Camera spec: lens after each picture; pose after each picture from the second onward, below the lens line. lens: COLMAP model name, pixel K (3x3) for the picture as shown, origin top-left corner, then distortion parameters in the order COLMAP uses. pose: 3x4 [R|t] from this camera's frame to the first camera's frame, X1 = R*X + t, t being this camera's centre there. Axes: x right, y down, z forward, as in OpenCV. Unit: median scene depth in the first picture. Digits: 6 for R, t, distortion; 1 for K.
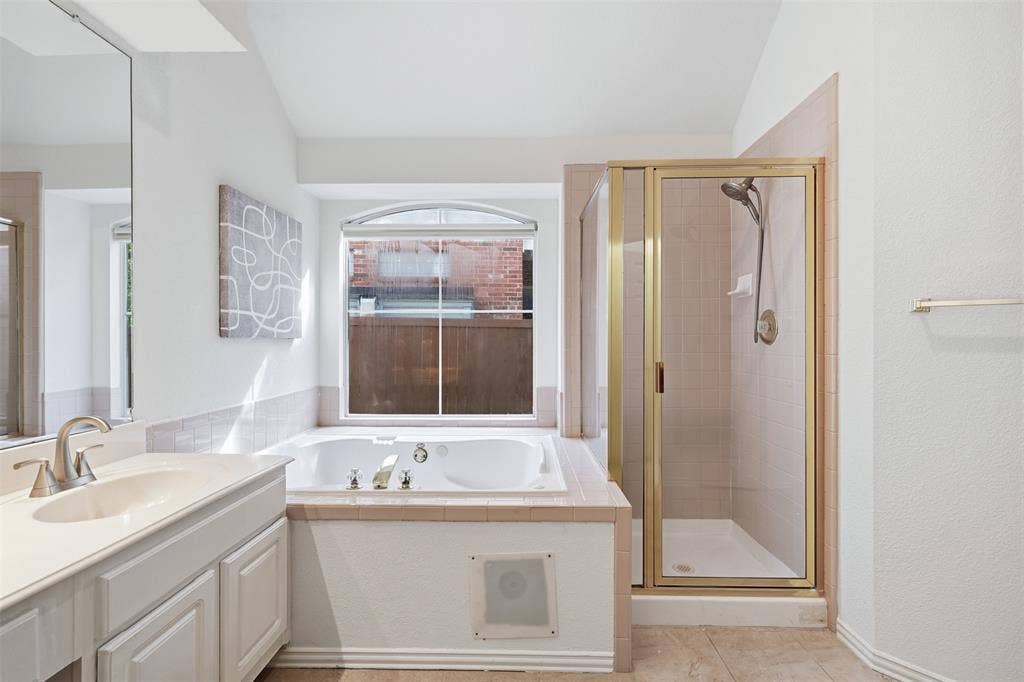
lens RADIAL K [[468.6, 0, 512.1], [0, 468.6, 342.1], [0, 0, 1]] dist [0.024778, 0.000072]
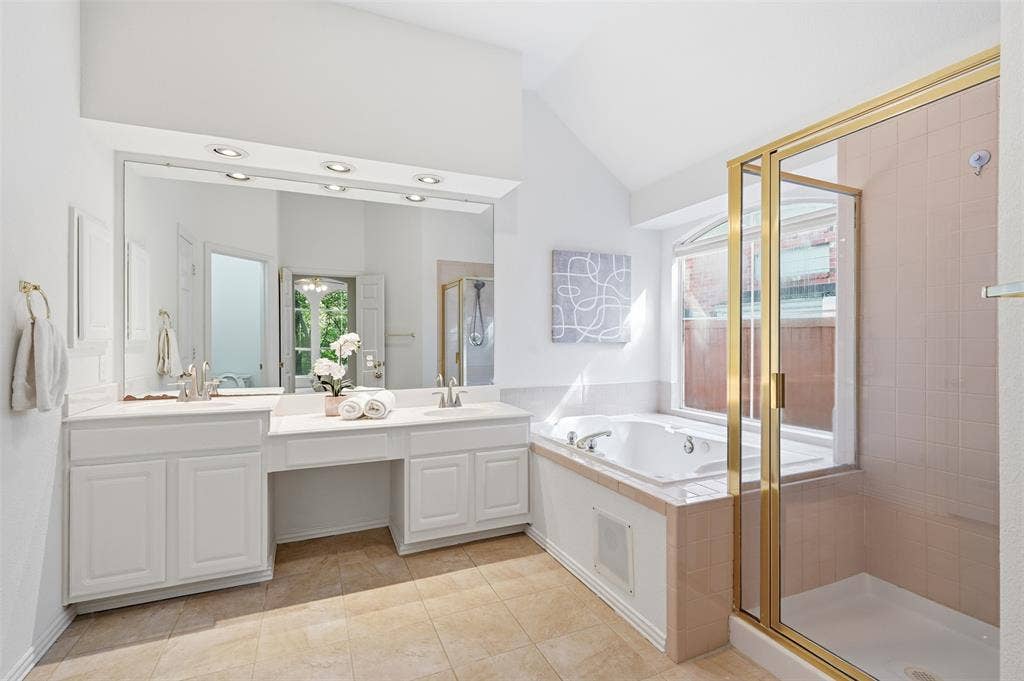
lens RADIAL K [[468.6, 0, 512.3], [0, 468.6, 341.4], [0, 0, 1]] dist [0.024778, 0.000072]
pose [[0.428856, -0.001572, -0.903372, 0.717667], [-0.000726, 0.999998, -0.002085, -0.009451], [0.903373, 0.001550, 0.428853, 0.151676]]
